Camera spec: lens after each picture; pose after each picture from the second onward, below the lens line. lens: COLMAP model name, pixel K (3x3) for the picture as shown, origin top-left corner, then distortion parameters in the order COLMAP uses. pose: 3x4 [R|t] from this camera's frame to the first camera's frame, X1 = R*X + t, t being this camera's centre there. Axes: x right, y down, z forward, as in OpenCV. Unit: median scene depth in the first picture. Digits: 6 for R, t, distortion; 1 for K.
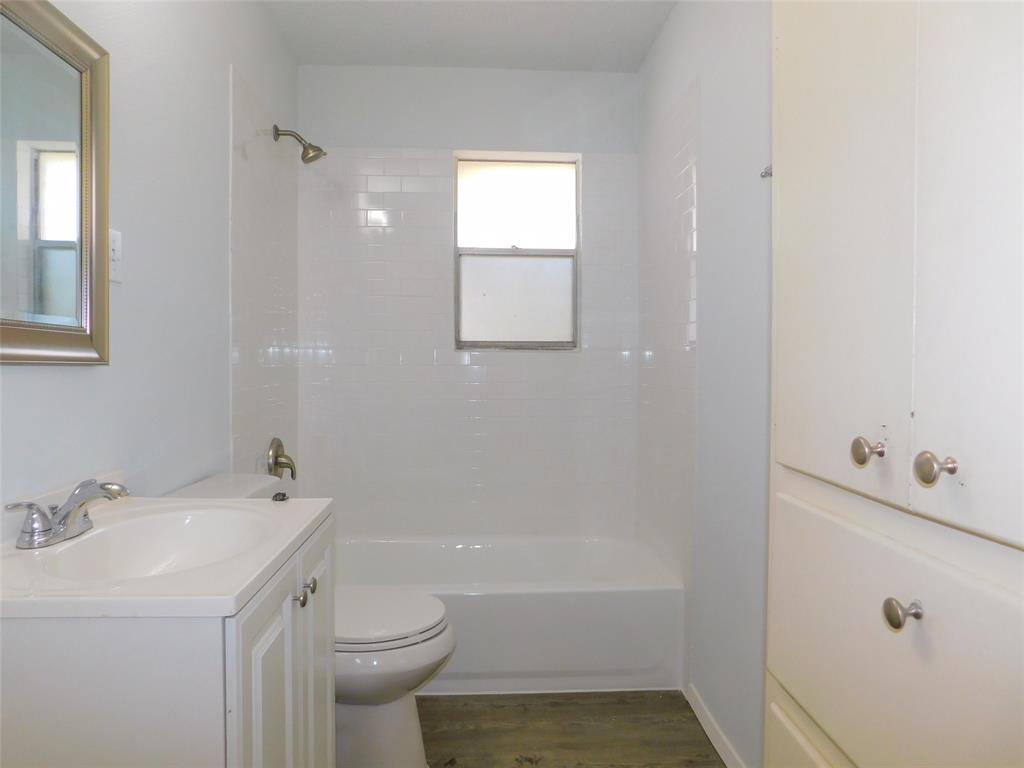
lens RADIAL K [[688.9, 0, 512.4], [0, 688.9, 380.4], [0, 0, 1]] dist [-0.000400, 0.004745]
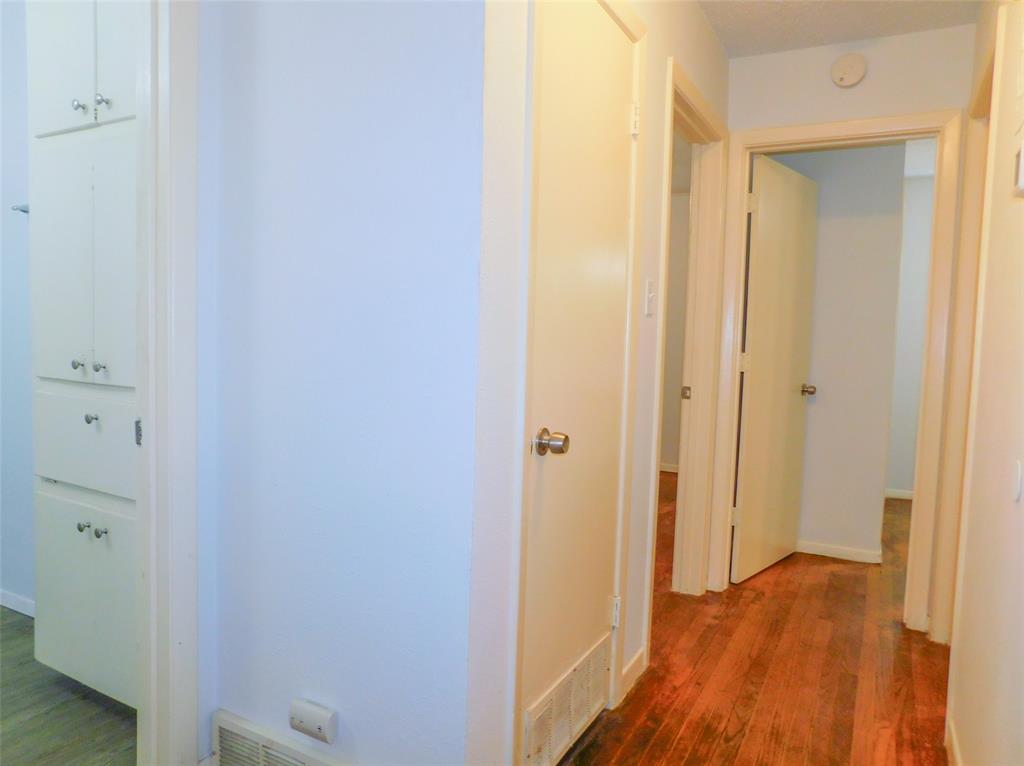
lens RADIAL K [[688.9, 0, 512.4], [0, 688.9, 383.0], [0, 0, 1]] dist [-0.000400, 0.004745]
pose [[0.523460, -0.046000, 0.850808, -0.982792], [-0.010899, 0.998098, 0.060669, -0.009262], [-0.851980, -0.041031, 0.521963, -2.047936]]
